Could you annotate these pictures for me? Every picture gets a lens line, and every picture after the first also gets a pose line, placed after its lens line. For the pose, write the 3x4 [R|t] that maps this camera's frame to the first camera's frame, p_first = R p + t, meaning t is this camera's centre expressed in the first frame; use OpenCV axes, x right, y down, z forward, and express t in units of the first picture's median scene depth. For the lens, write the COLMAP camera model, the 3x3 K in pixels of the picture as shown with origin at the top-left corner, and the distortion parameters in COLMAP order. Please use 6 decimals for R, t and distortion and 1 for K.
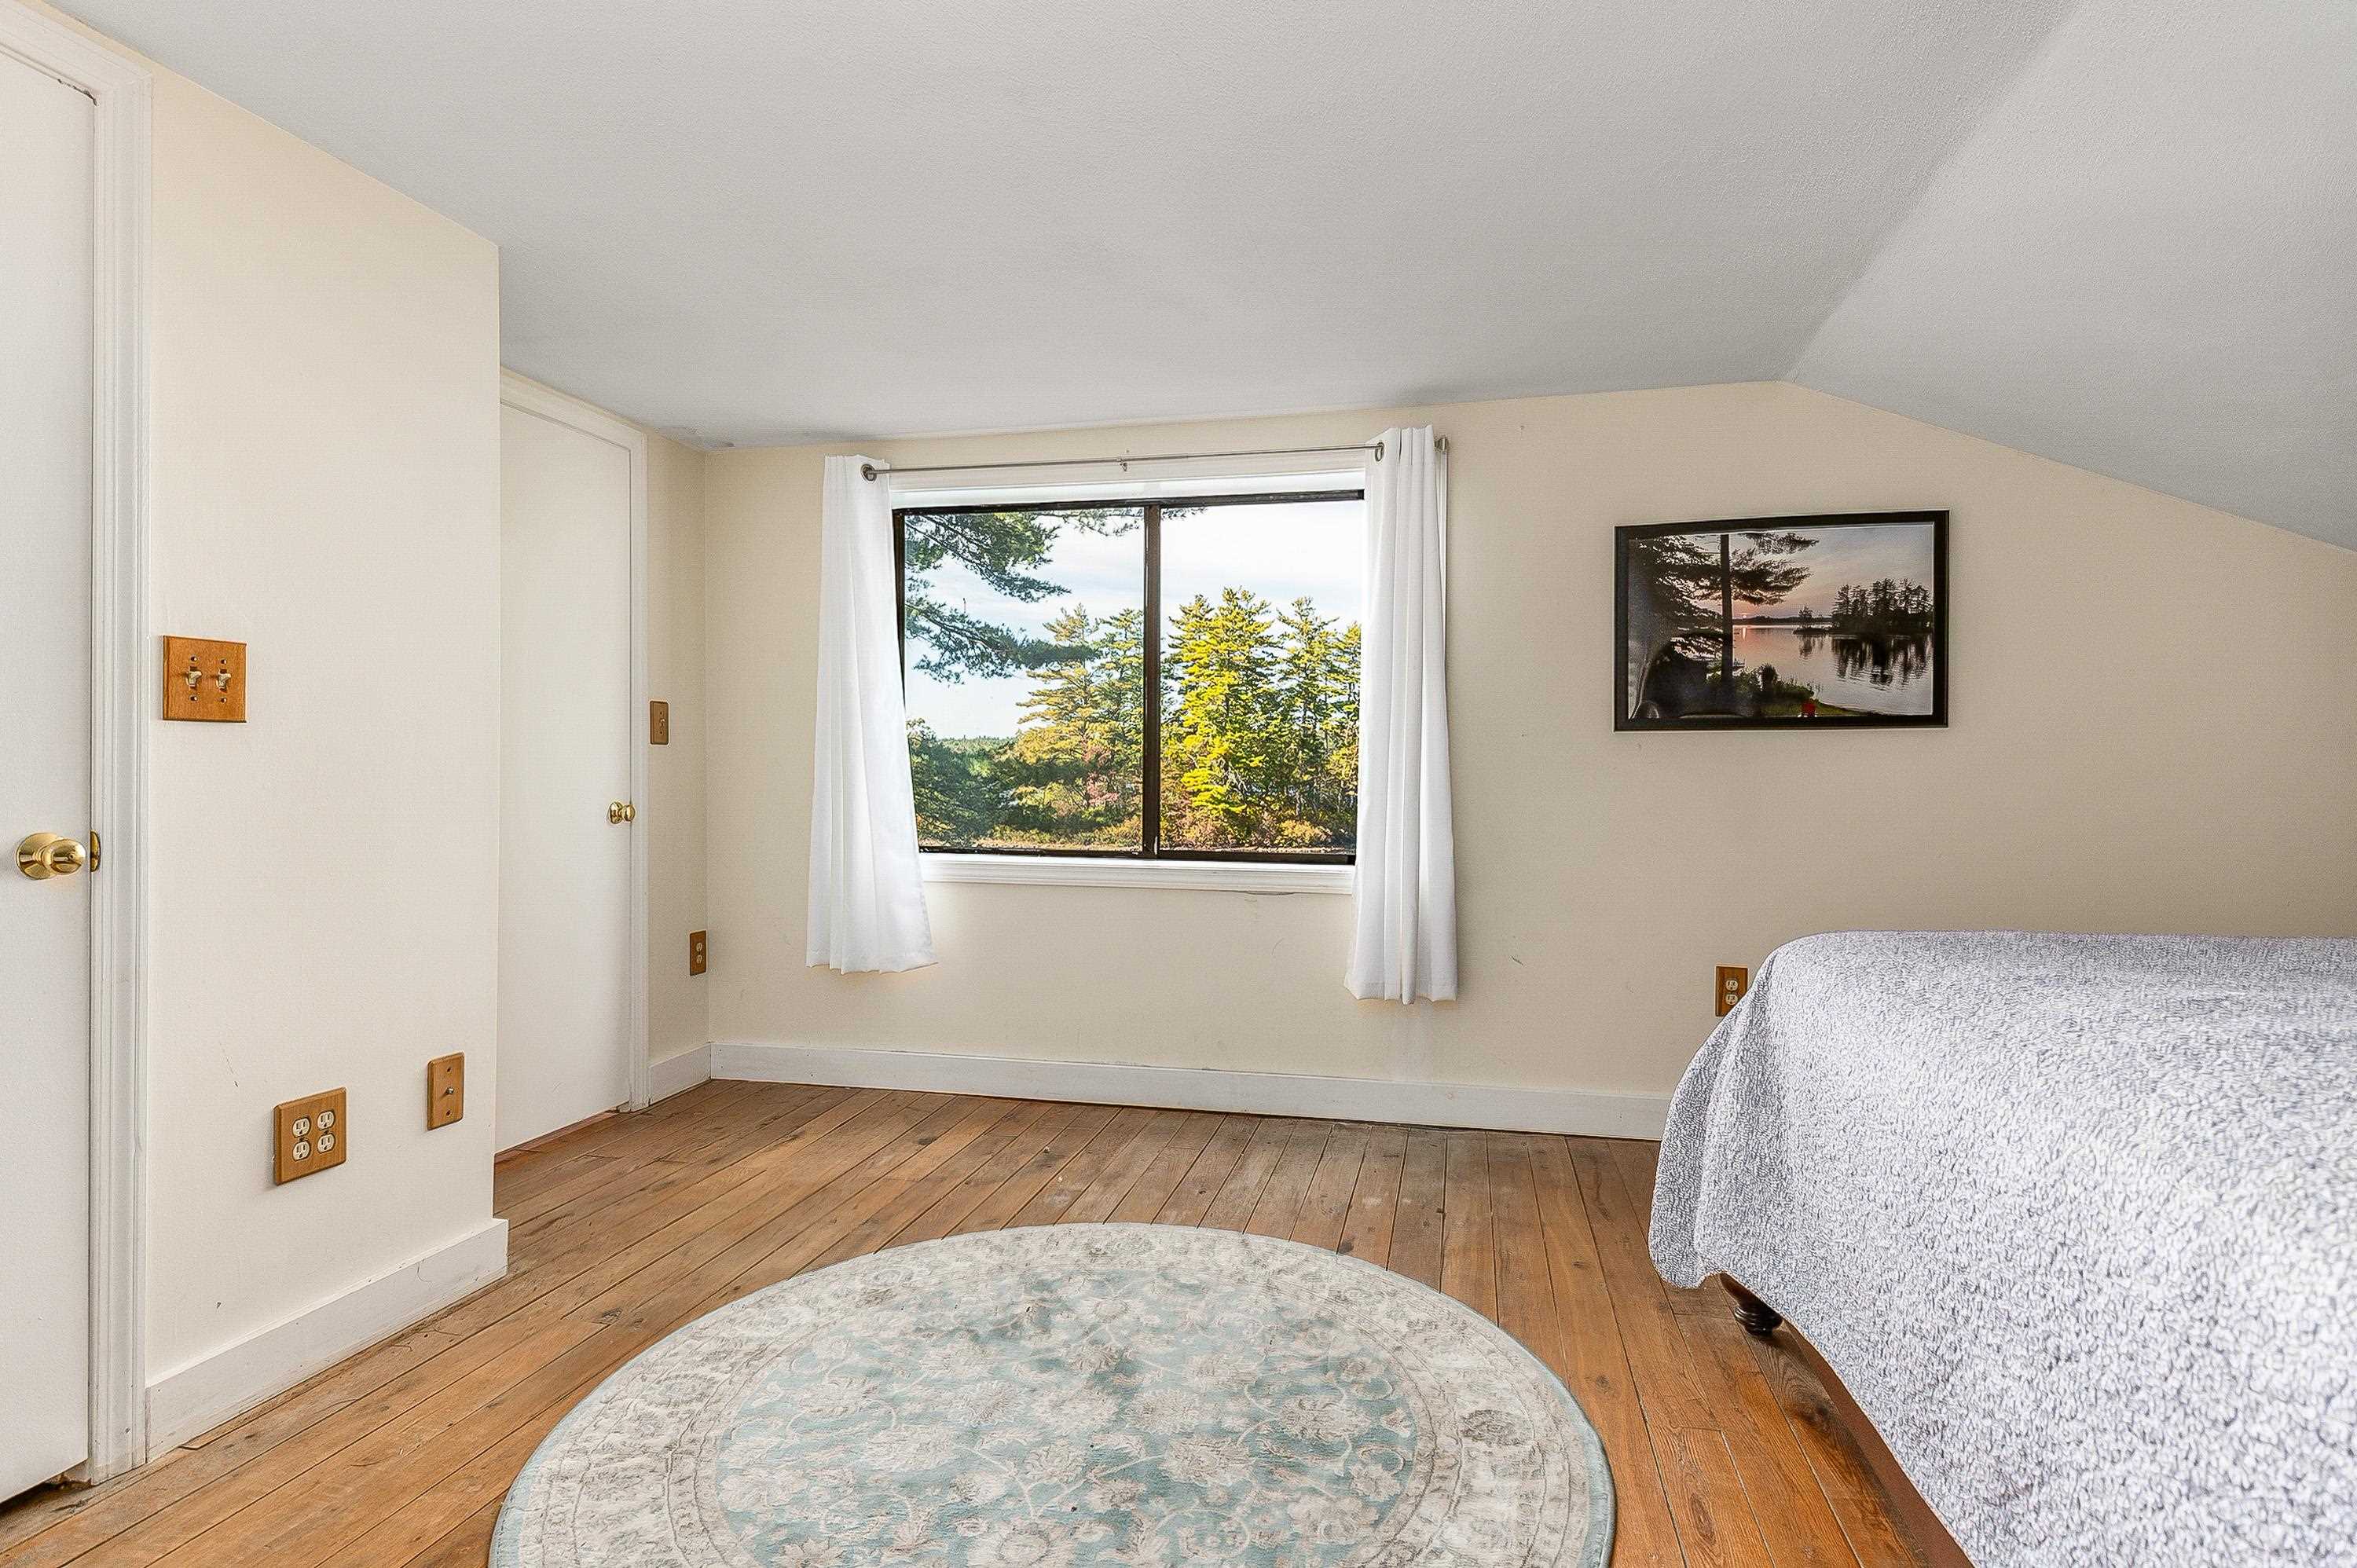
lens RADIAL K [[1264.5, 0, 1167.8], [0, 1264.5, 781.8], [0, 0, 1]] dist [0.019779, 0.000439]
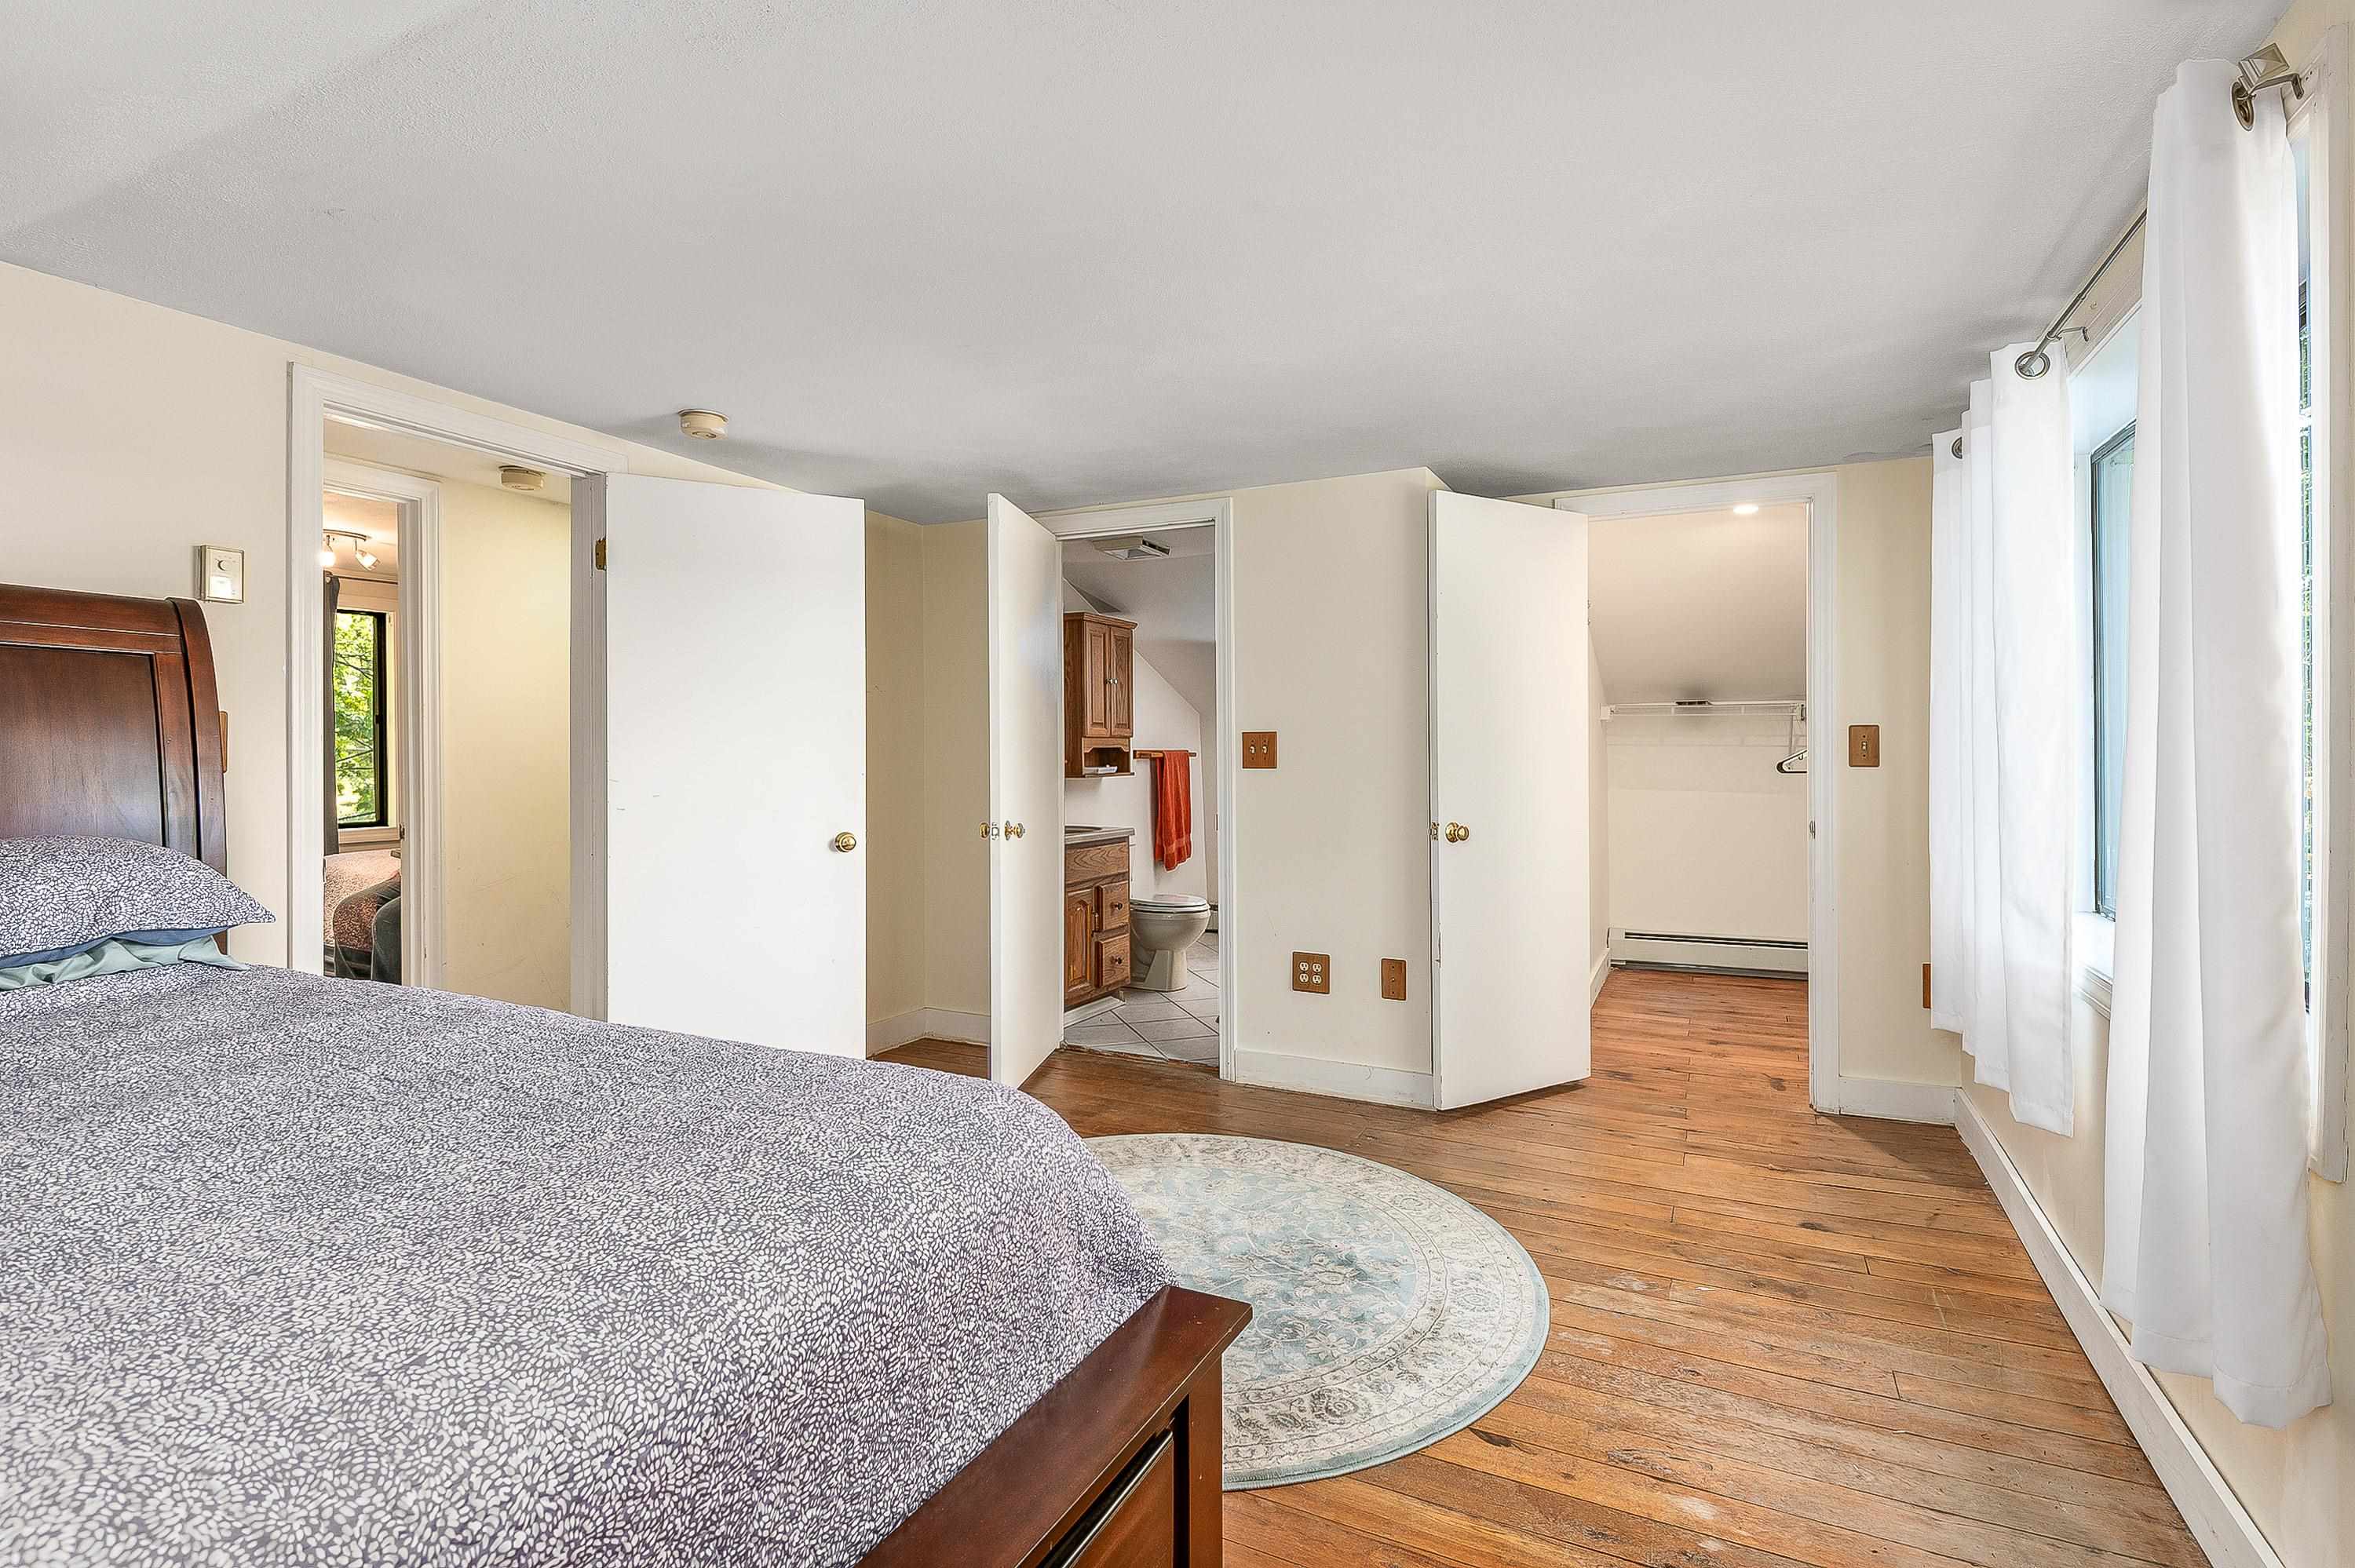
lens RADIAL K [[1093.3, 0, 1199.1], [0, 1093.3, 744.8], [0, 0, 1]] dist [0.012184, -0.000880]
pose [[-0.215834, -0.008562, -0.976393, 0.631297], [-0.010154, 0.999927, -0.006524, -0.040579], [0.976377, 0.008506, -0.215905, 0.722061]]
